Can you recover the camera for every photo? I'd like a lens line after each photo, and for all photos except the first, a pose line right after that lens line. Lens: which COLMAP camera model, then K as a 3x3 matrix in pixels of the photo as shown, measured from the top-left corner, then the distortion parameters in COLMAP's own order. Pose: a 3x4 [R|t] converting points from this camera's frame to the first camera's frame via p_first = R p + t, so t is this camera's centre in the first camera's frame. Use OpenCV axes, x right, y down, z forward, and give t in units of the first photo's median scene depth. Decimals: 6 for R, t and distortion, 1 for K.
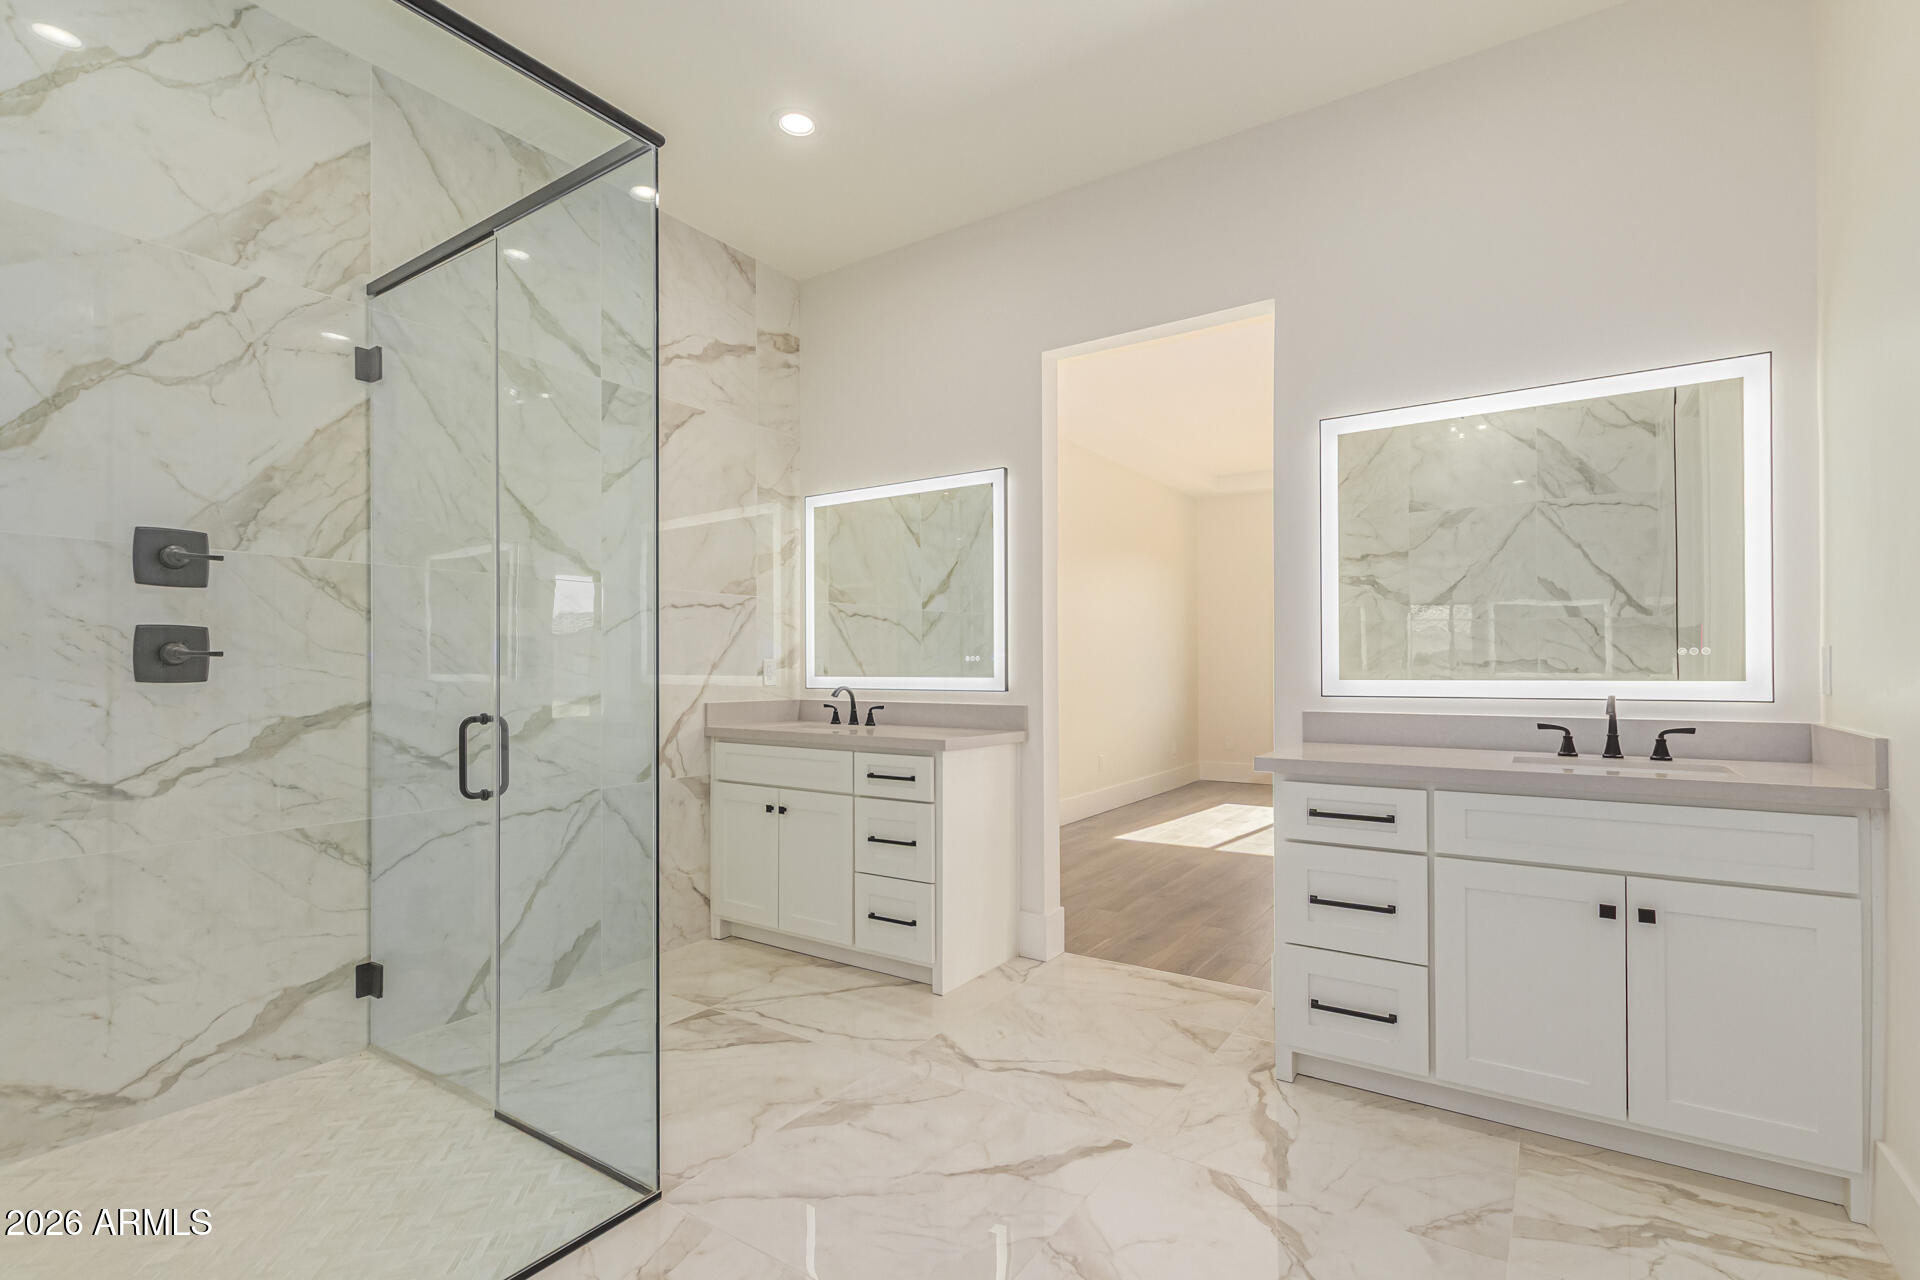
lens RADIAL K [[897.6, 0, 987.0], [0, 897.6, 660.7], [0, 0, 1]] dist [0.001730, 0.000076]
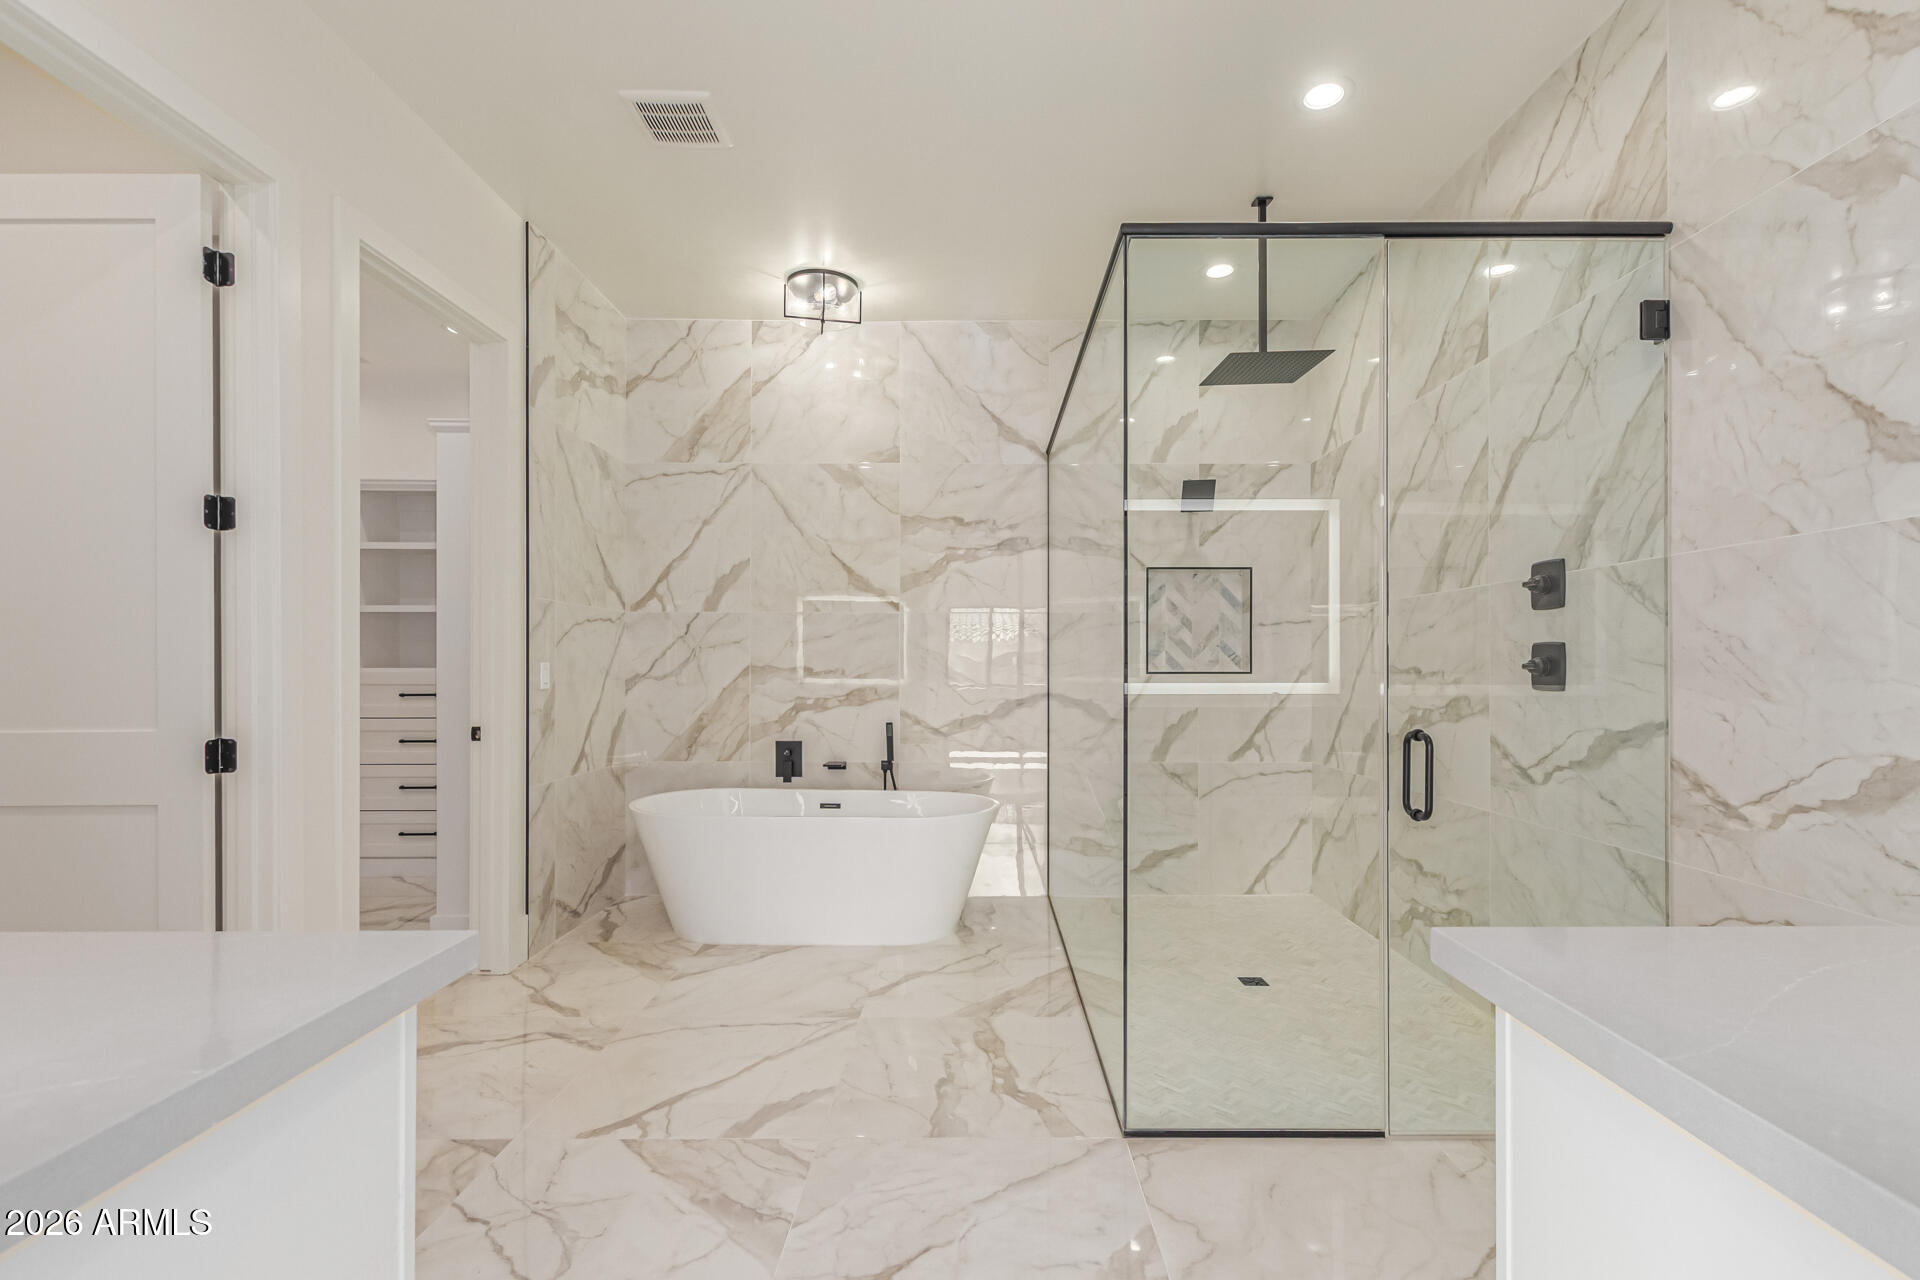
lens RADIAL K [[881.6, 0, 973.8], [0, 881.6, 666.8], [0, 0, 1]] dist [0.007101, 0.000626]
pose [[-0.841619, -0.001840, -0.540068, 0.324689], [0.001050, 0.999987, -0.005044, -0.001868], [0.540070, -0.004812, -0.841606, 1.447860]]
